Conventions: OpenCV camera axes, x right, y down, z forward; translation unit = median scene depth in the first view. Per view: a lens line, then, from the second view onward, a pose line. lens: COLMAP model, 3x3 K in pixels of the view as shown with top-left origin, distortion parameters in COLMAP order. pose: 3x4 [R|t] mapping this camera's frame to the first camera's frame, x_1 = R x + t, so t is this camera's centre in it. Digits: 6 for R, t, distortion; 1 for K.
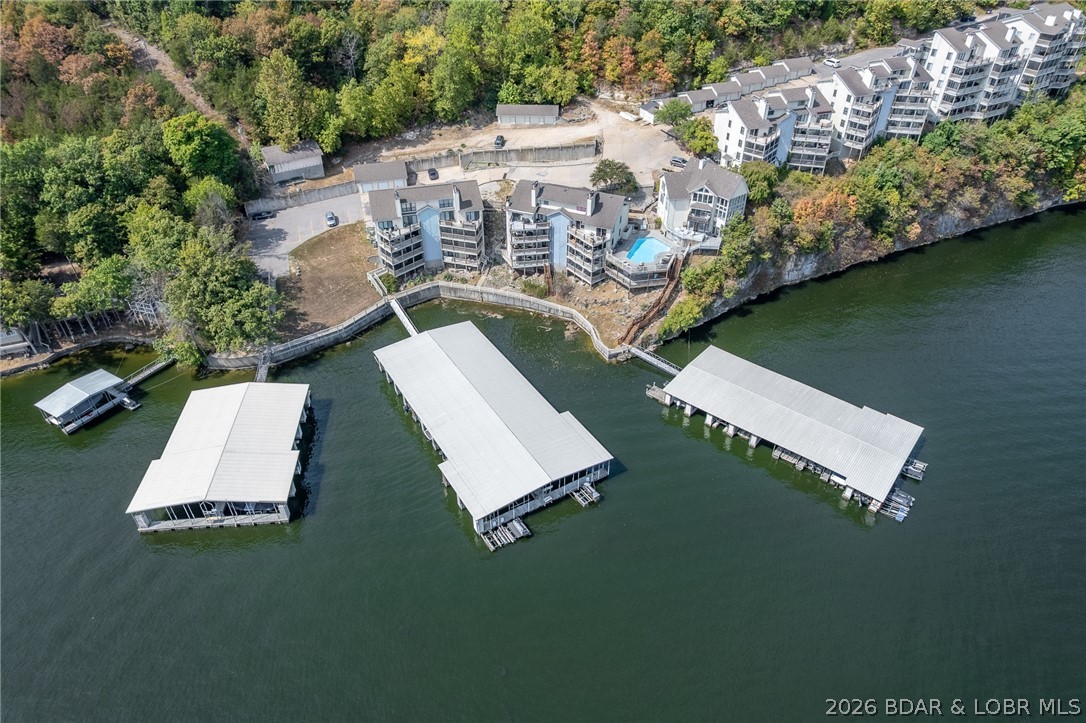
lens RADIAL K [[697.8, 0, 543.0], [0, 697.8, 363.7], [0, 0, 1]] dist [-0.052811, 0.039776]
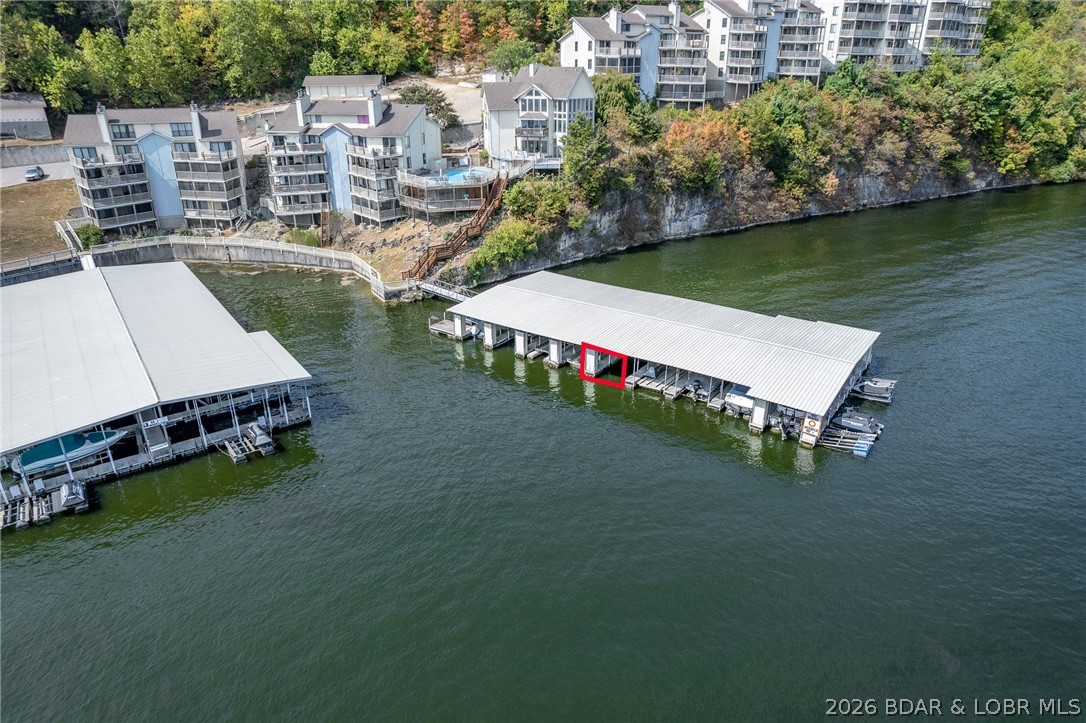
lens RADIAL K [[697.8, 0, 543.6], [0, 697.8, 361.3], [0, 0, 1]] dist [-0.052811, 0.039776]
pose [[0.996738, -0.038117, 0.071137, 0.169247], [0.053582, 0.971688, -0.230110, 0.180014], [-0.060351, 0.233171, 0.970561, 0.339952]]
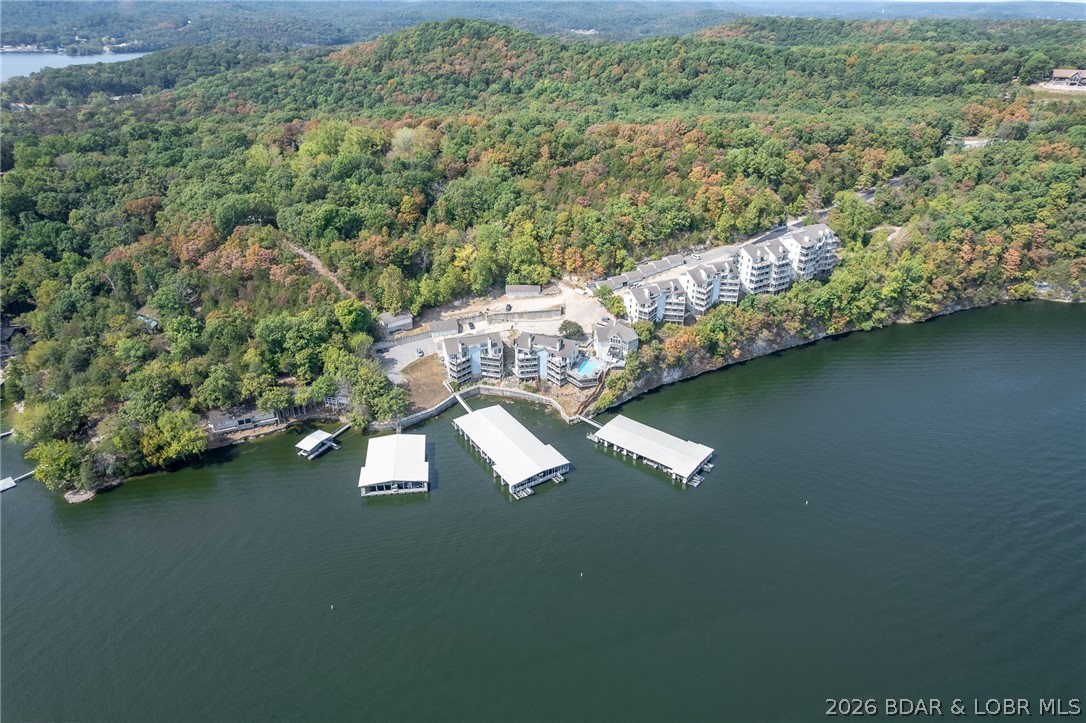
lens RADIAL K [[697.8, 0, 532.1], [0, 697.8, 365.3], [0, 0, 1]] dist [-0.052811, 0.039776]
pose [[0.999775, -0.014392, 0.015556, -0.035927], [0.016447, 0.989832, -0.141284, 0.099901], [-0.013365, 0.141508, 0.989847, -0.896552]]
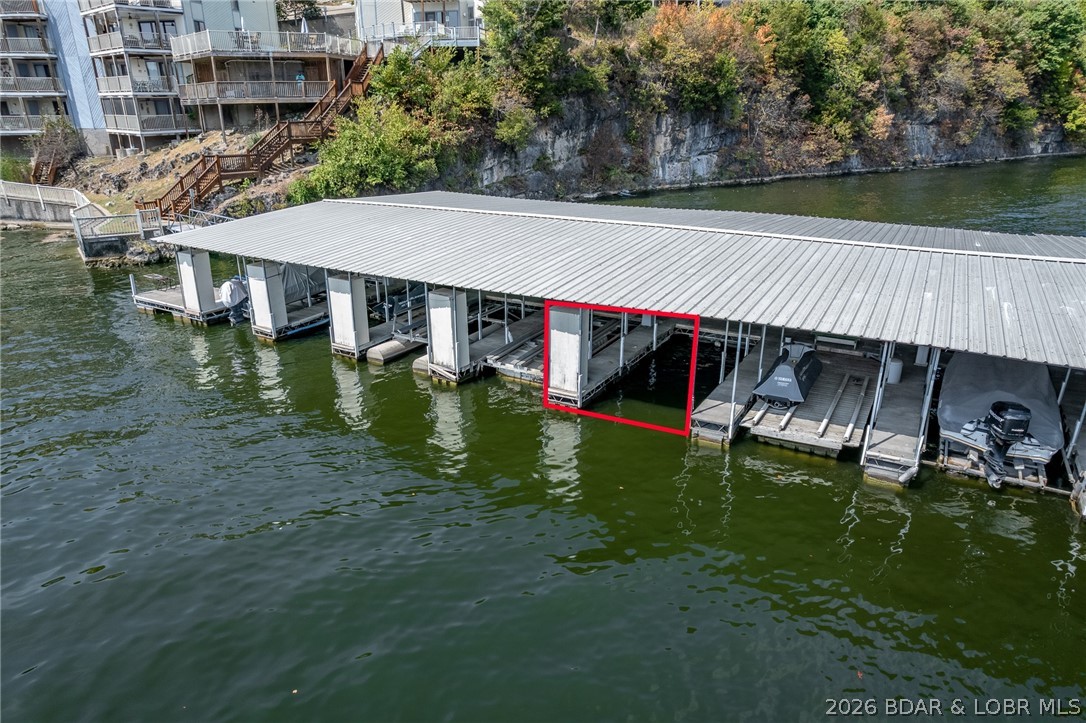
lens RADIAL K [[697.8, 0, 542.9], [0, 697.8, 366.4], [0, 0, 1]] dist [-0.052811, 0.039776]
pose [[0.986188, -0.063794, 0.152852, 0.205643], [0.104550, 0.955526, -0.275752, 0.118484], [-0.128462, 0.287924, 0.948998, 0.638319]]
